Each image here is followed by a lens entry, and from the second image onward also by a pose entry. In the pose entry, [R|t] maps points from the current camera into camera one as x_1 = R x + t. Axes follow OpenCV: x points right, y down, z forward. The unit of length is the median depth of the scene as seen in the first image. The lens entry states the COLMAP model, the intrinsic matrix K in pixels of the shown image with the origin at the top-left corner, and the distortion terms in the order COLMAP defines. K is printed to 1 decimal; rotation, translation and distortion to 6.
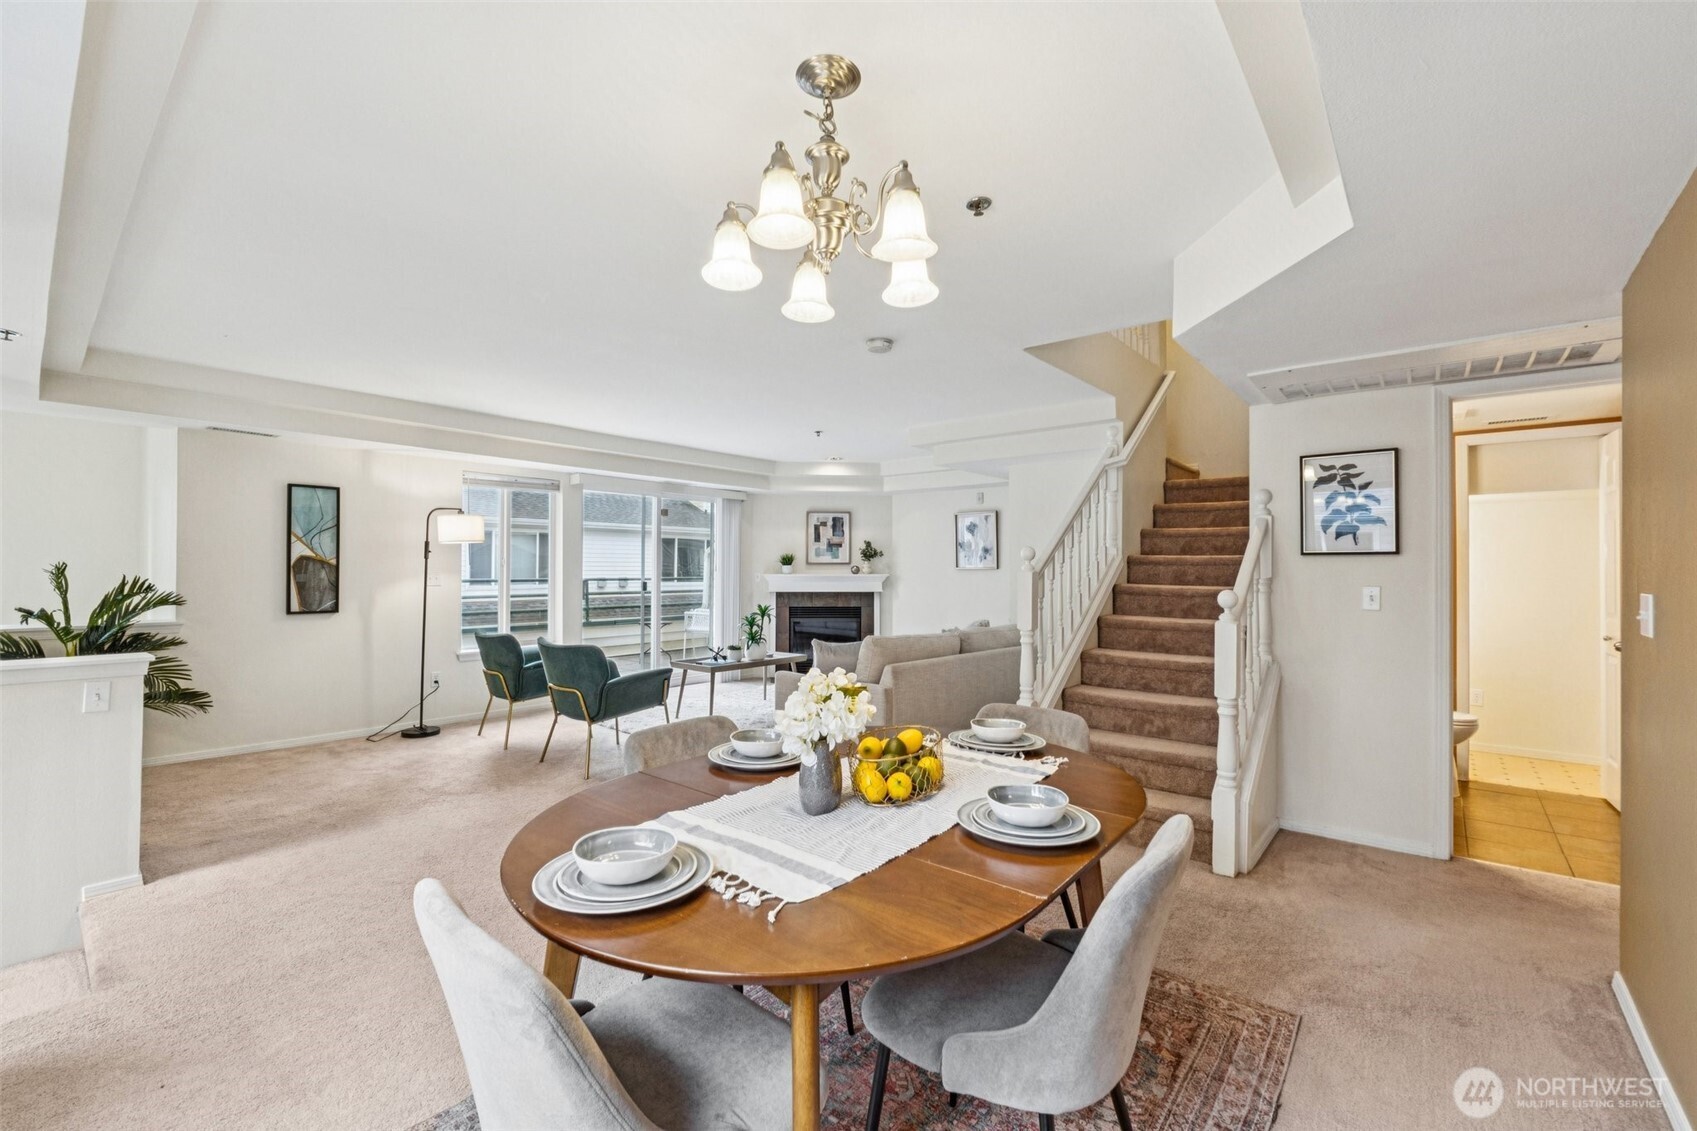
lens RADIAL K [[726.3, 0, 847.2], [0, 726.3, 559.2], [0, 0, 1]] dist [-0.000847, -0.000316]
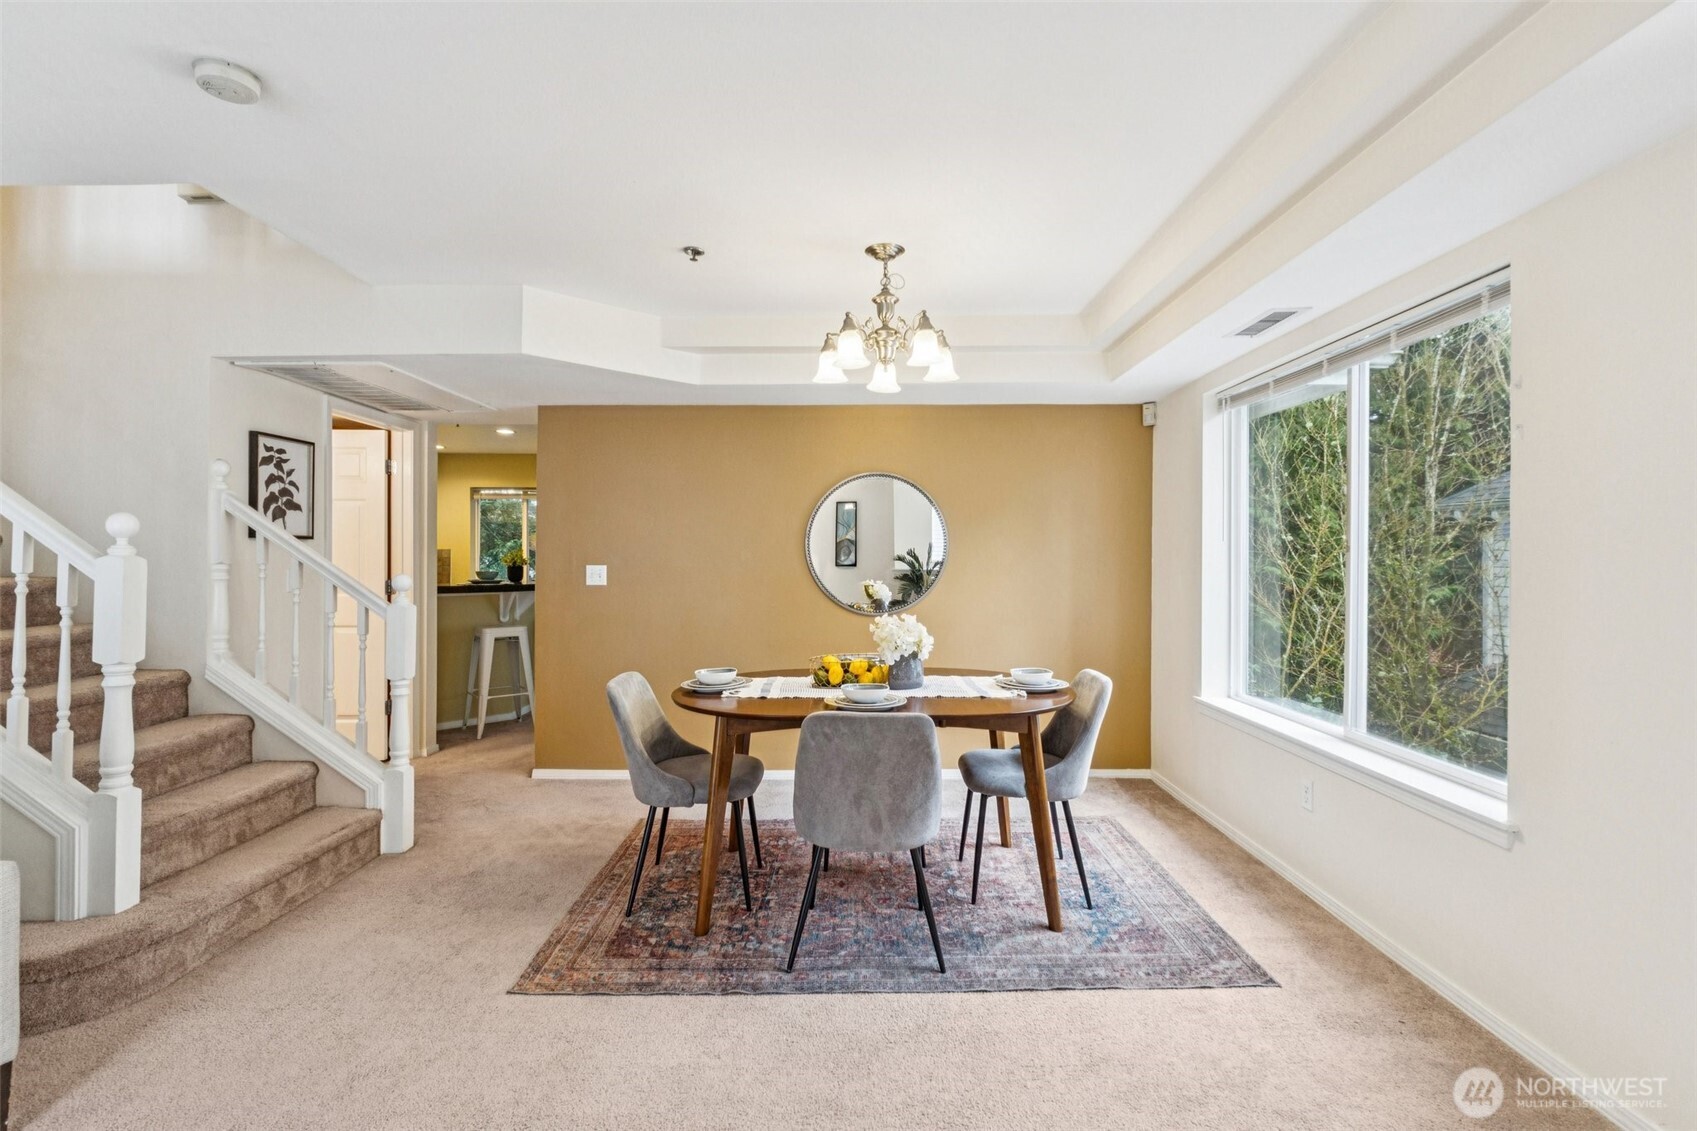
lens RADIAL K [[779.6, 0, 846.0], [0, 779.6, 554.0], [0, 0, 1]] dist [-0.011581, -0.000530]
pose [[-0.638258, -0.002853, 0.769817, -0.350472], [-0.013810, 0.999875, -0.007745, 0.007094], [-0.769698, -0.015574, -0.638218, 0.593346]]
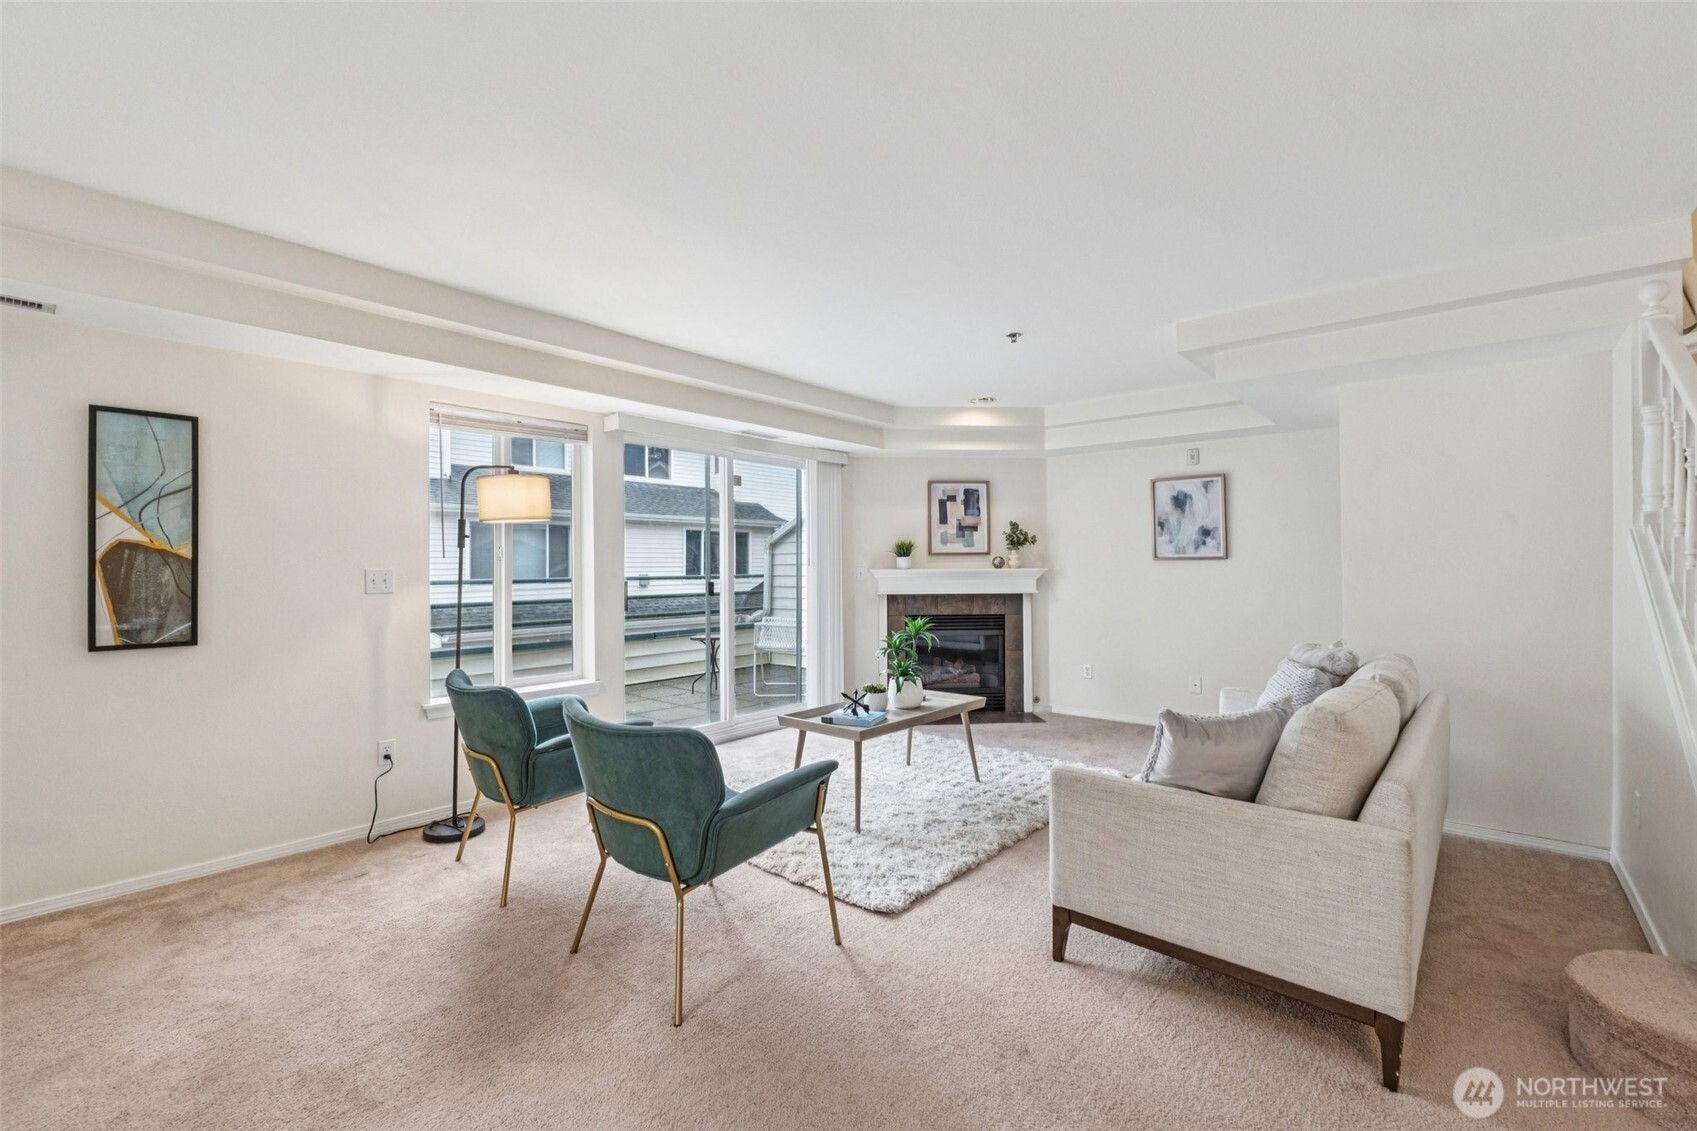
lens RADIAL K [[726.3, 0, 847.2], [0, 726.3, 559.2], [0, 0, 1]] dist [-0.000847, -0.000316]
pose [[0.999935, -0.007542, -0.008517, -0.169201], [0.007597, 0.999950, 0.006460, 0.007373], [0.008468, -0.006525, 0.999943, 0.375788]]
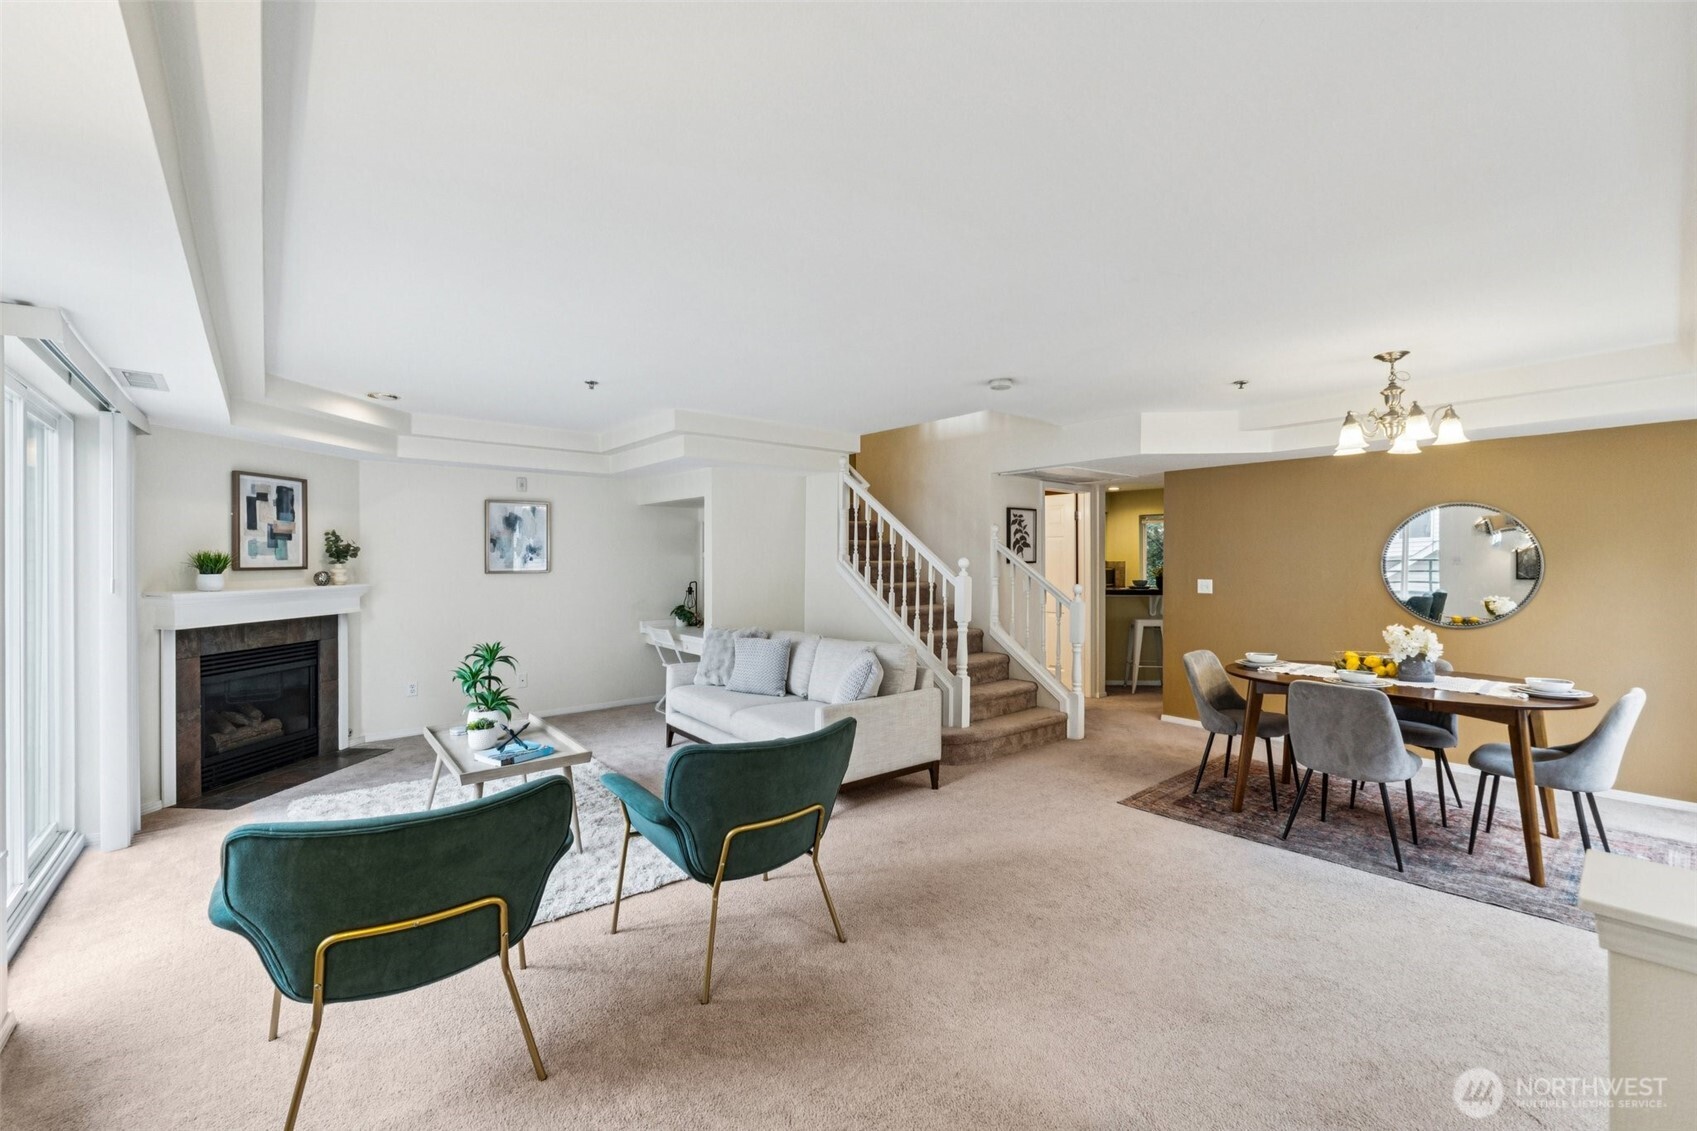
lens RADIAL K [[702.5, 0, 865.8], [0, 702.5, 558.8], [0, 0, 1]] dist [0.001979, 0.000081]
pose [[0.154692, -0.003768, 0.987956, -0.635965], [-0.010617, 0.999929, 0.005476, -0.012441], [-0.987906, -0.011336, 0.154641, 0.611208]]
